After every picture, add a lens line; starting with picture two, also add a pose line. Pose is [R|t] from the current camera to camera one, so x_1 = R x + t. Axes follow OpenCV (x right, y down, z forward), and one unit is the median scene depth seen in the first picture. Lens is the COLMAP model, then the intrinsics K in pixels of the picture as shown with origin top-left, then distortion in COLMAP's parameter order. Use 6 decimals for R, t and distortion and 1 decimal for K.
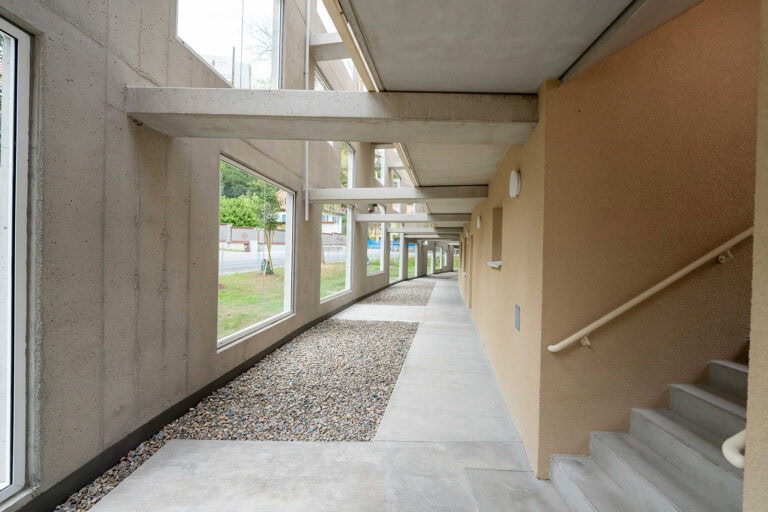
lens RADIAL K [[319.0, 0, 384.0], [0, 319.0, 256.0], [0, 0, 1]] dist [-0.001031, -0.000079]
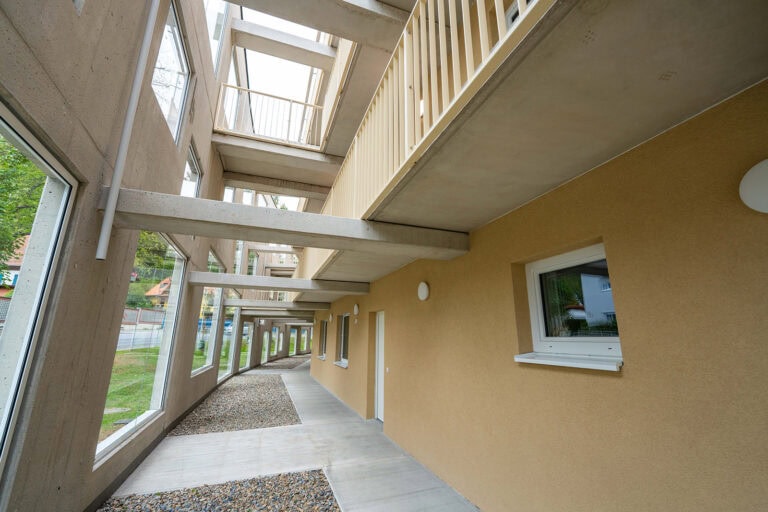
lens RADIAL K [[322.9, 0, 384.0], [0, 322.9, 256.0], [0, 0, 1]] dist [-0.011708, -0.000134]
pose [[0.845583, 0.114942, 0.521323, -0.057761], [0.014608, 0.971198, -0.237825, -0.006096], [-0.533644, 0.208716, 0.819550, 0.184269]]
